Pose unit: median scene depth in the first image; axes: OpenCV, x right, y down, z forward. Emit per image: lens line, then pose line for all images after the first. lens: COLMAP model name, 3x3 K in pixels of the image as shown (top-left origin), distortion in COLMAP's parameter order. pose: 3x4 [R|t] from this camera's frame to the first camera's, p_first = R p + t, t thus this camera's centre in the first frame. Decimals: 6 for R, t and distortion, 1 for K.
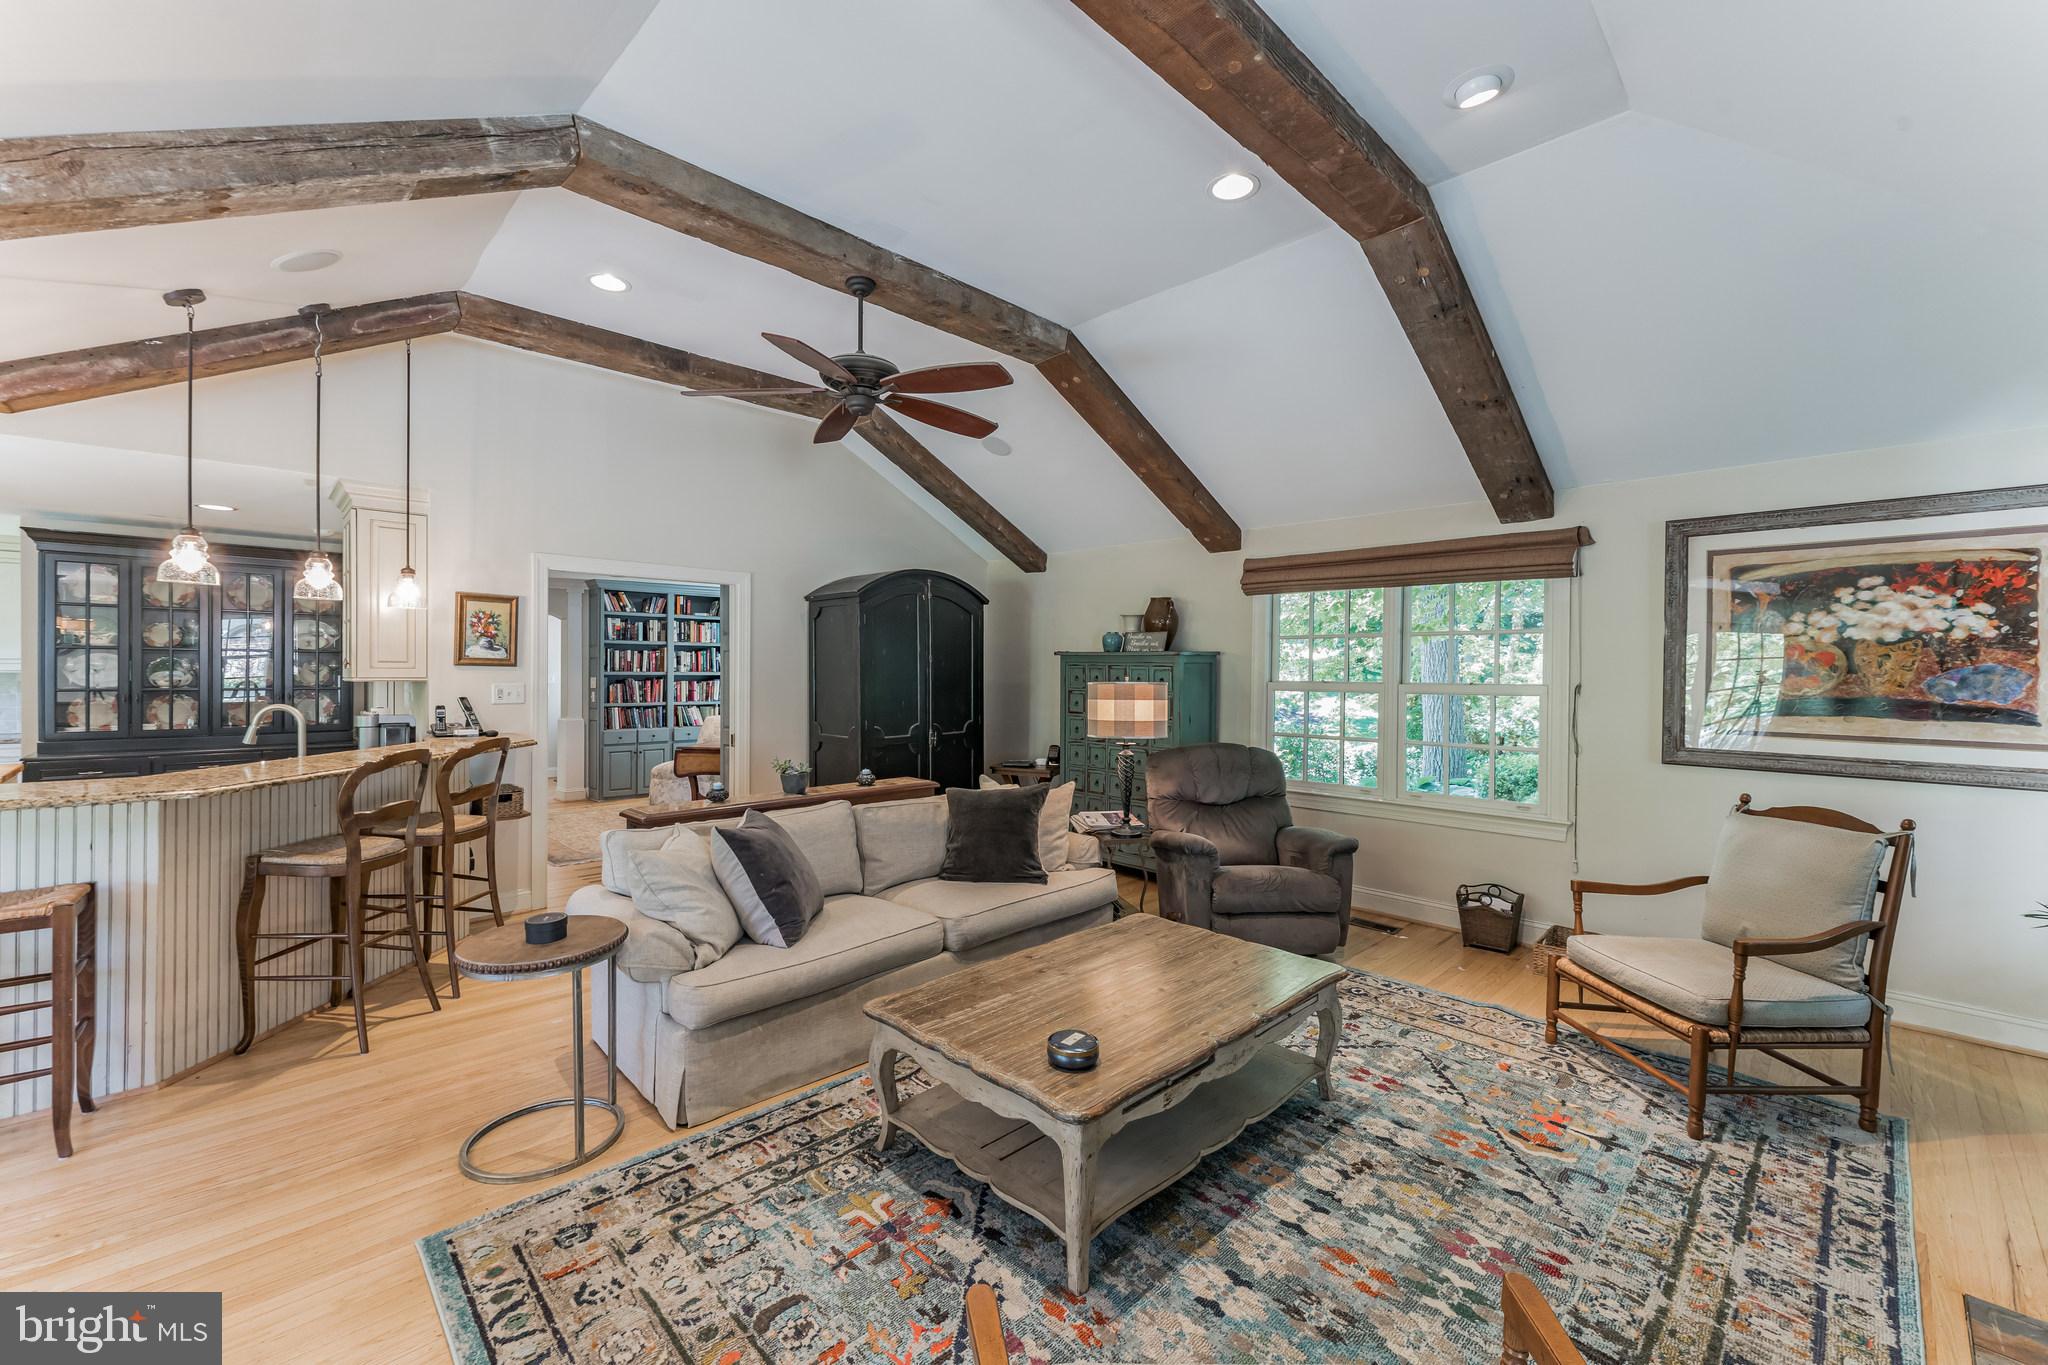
lens RADIAL K [[828.3, 0, 1025.8], [0, 828.3, 674.3], [0, 0, 1]] dist [-0.000402, -0.000162]
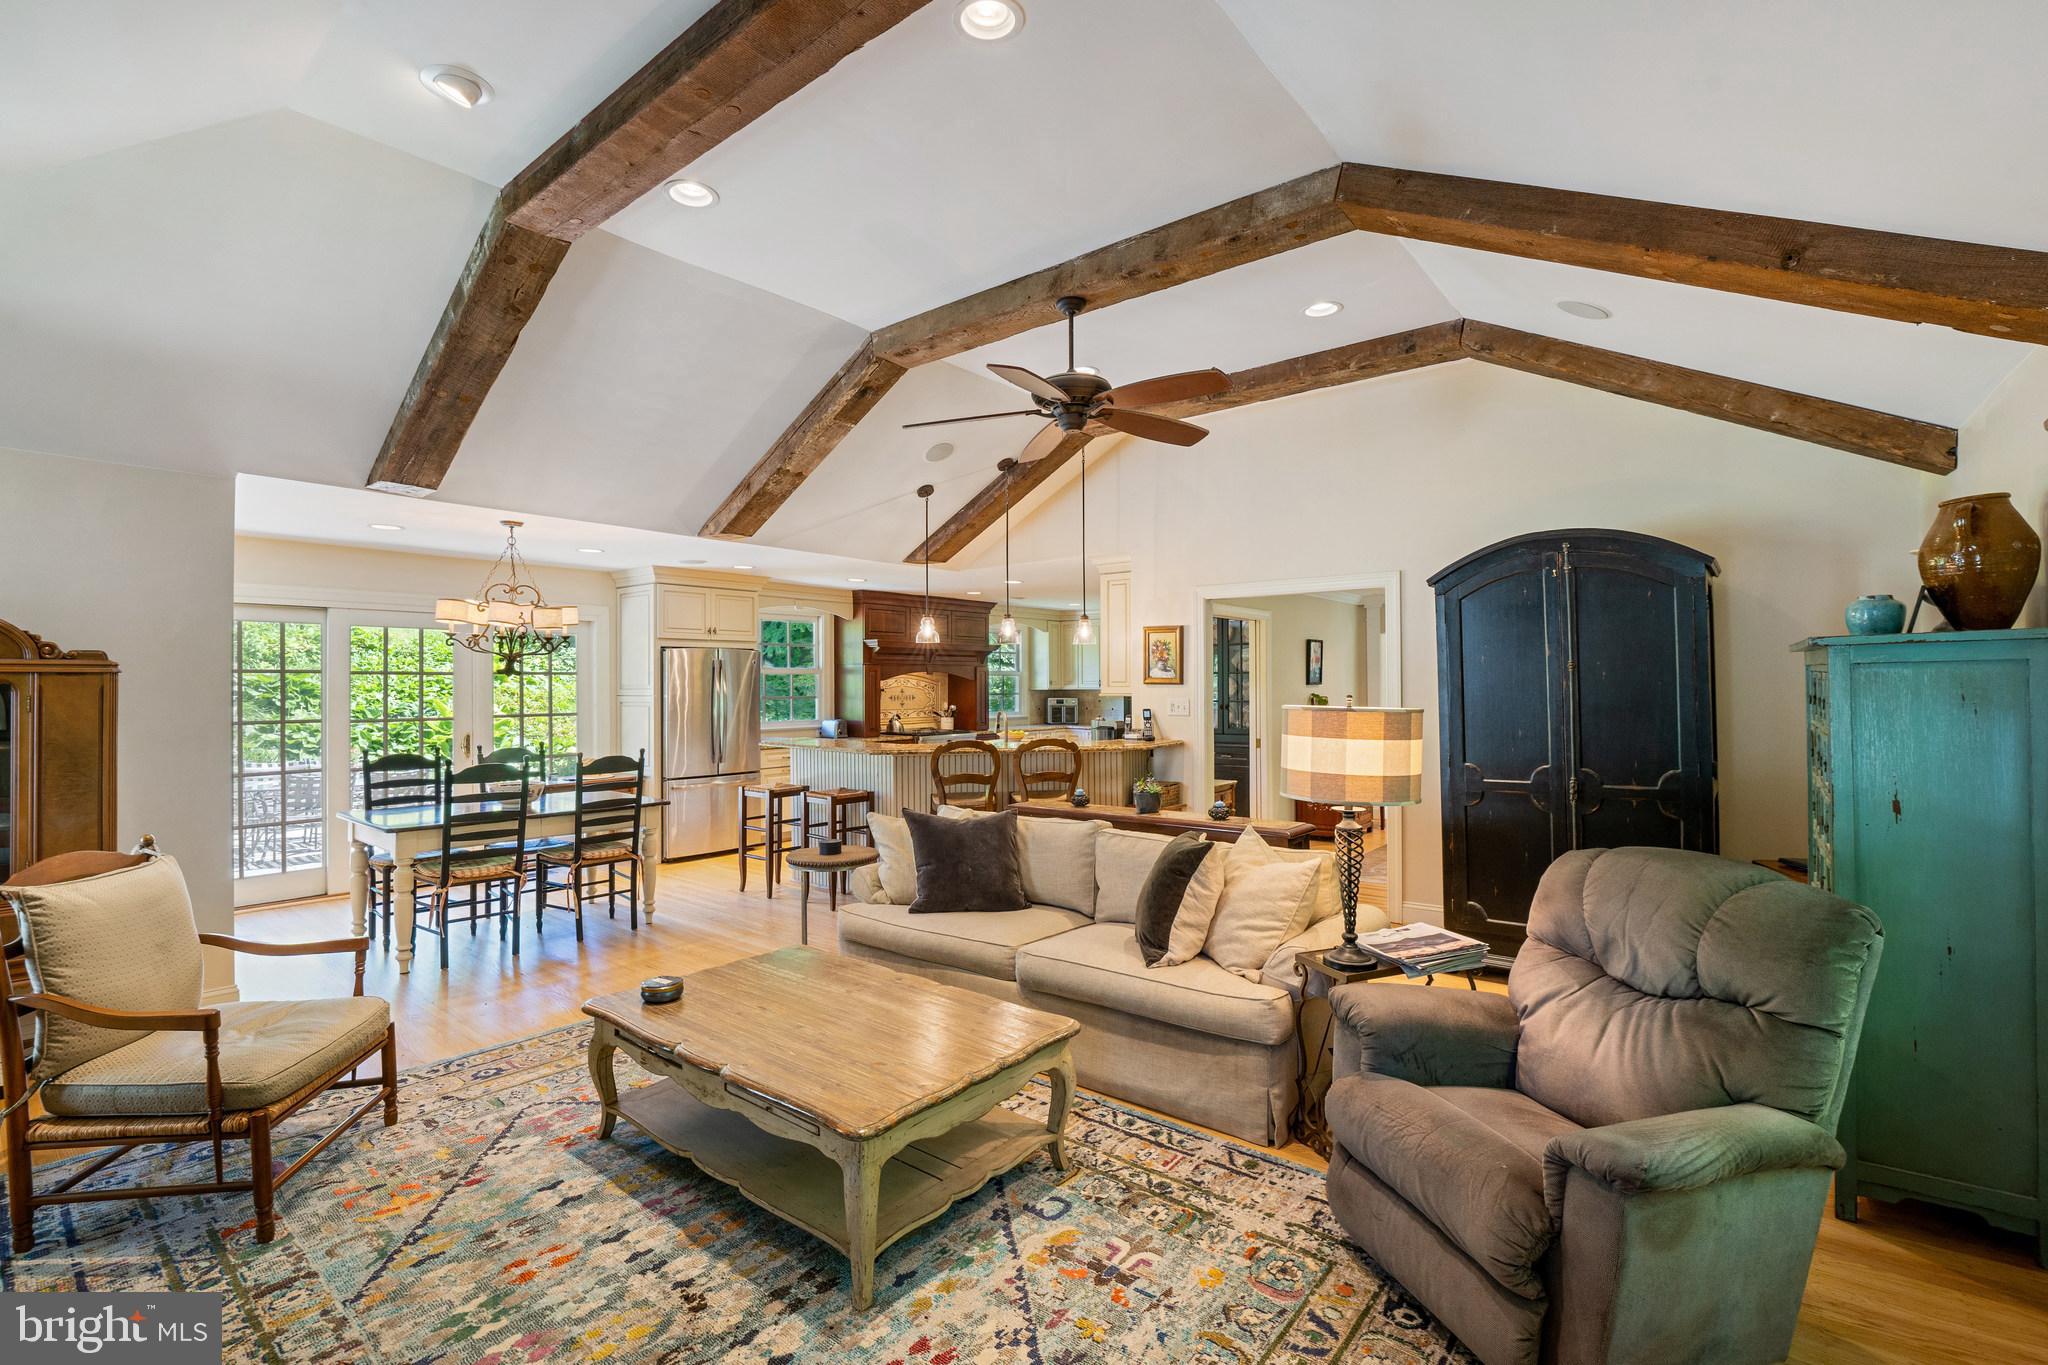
lens RADIAL K [[915.1, 0, 1024.0], [0, 915.1, 682.5], [0, 0, 1]] dist [-0.033656, 0.000276]
pose [[0.116414, -0.006826, -0.993177, 0.359975], [0.002092, 0.999976, -0.006627, -0.002343], [0.993199, -0.001306, 0.116426, 0.331806]]
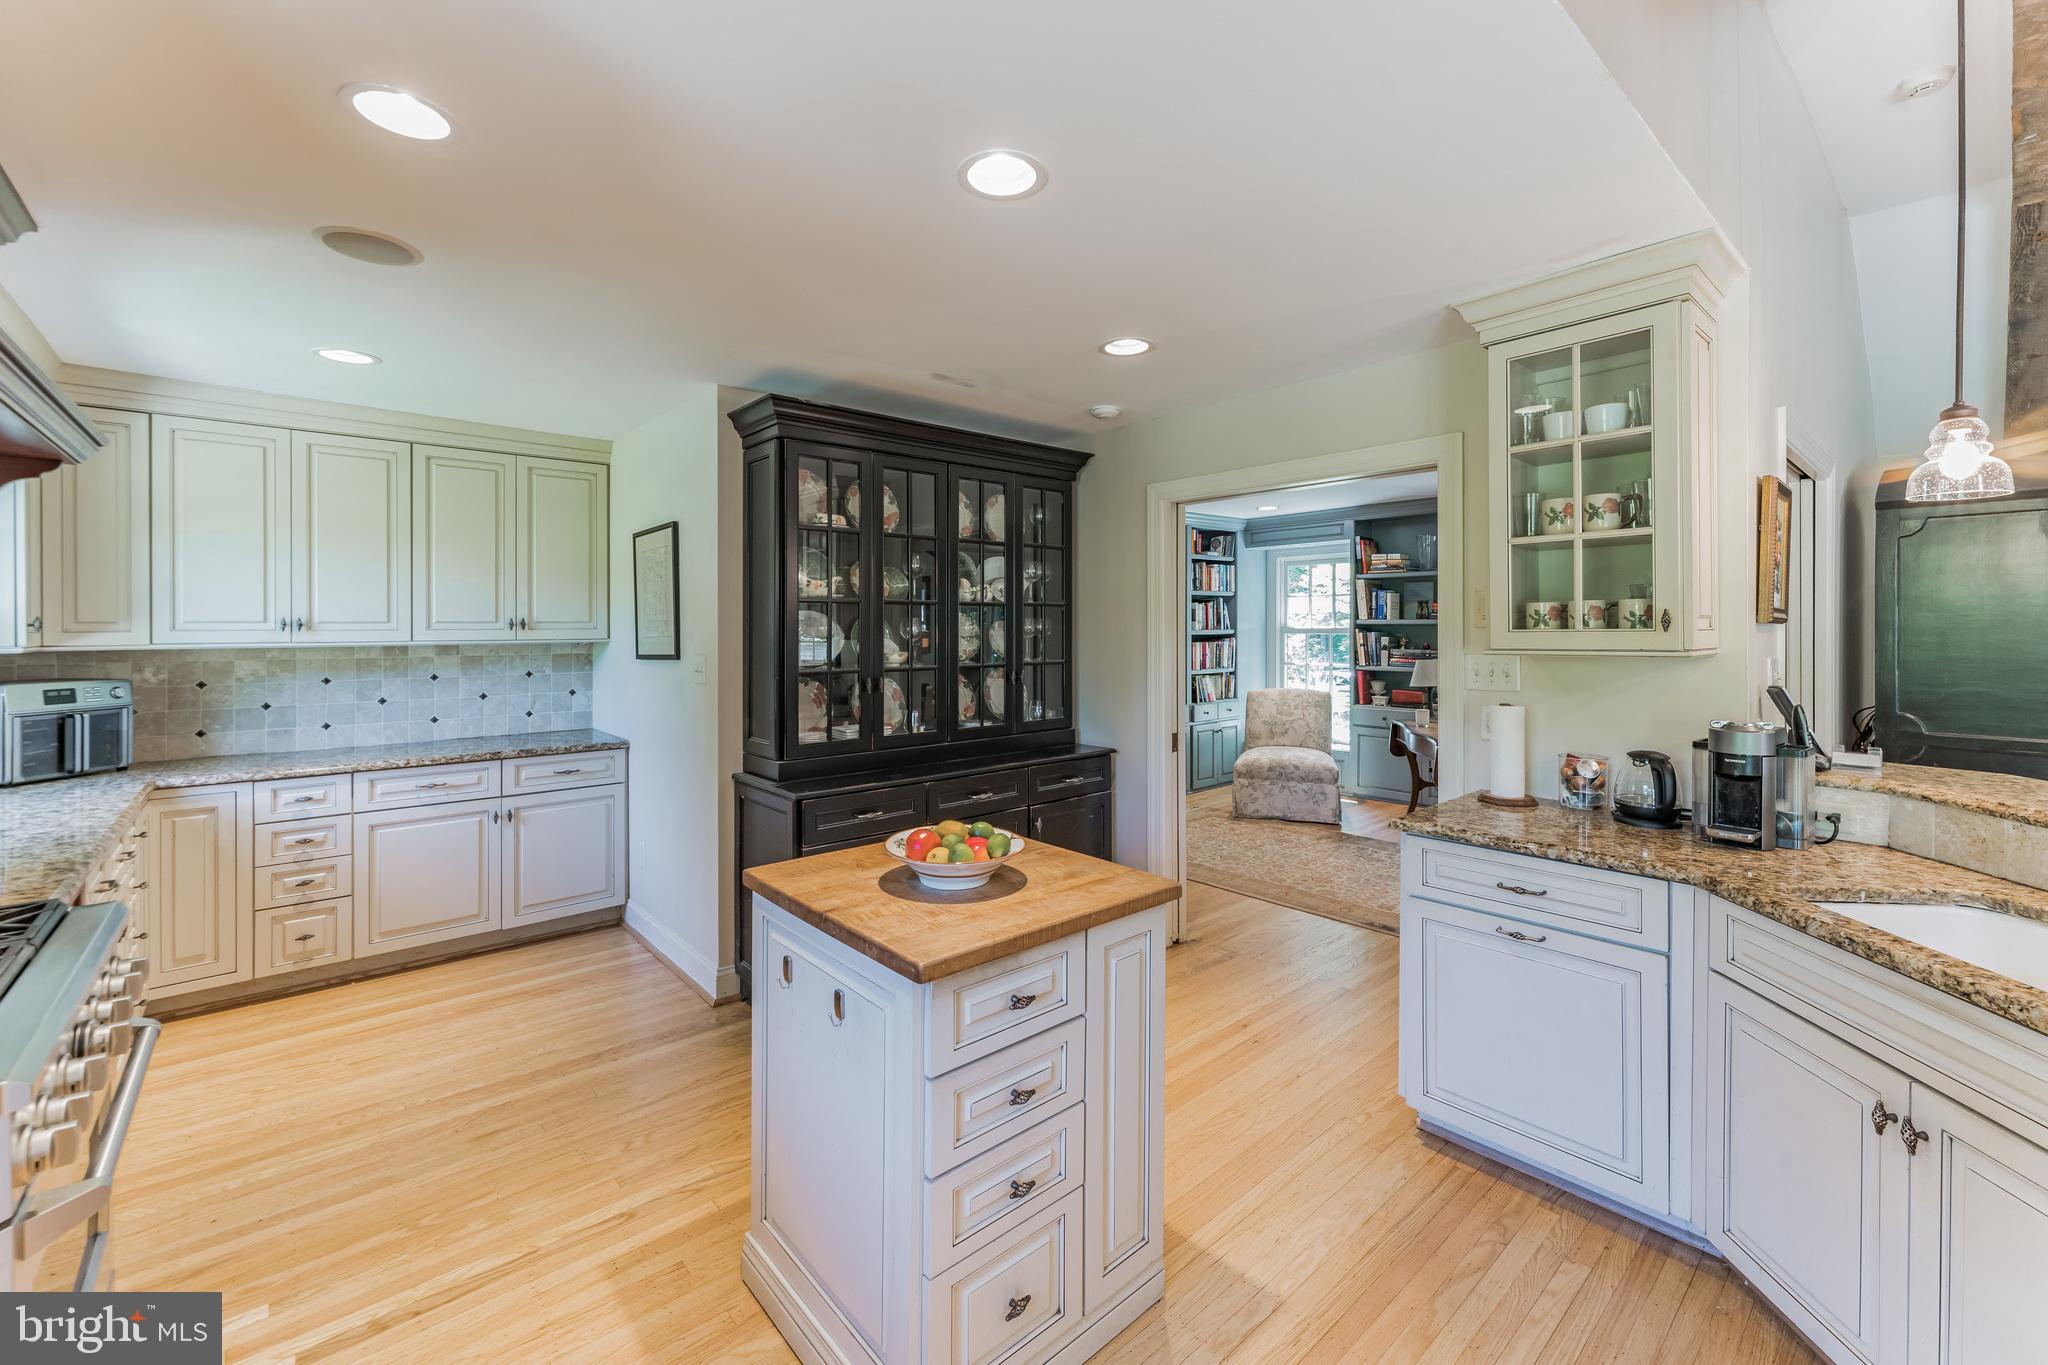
lens RADIAL K [[851.2, 0, 1012.1], [0, 851.2, 626.9], [0, 0, 1]] dist [0.000420, -0.000018]
pose [[0.998113, -0.009108, -0.060732, -0.565427], [0.009018, 0.999958, -0.001761, -0.006343], [0.060746, 0.001210, 0.998153, 0.231751]]
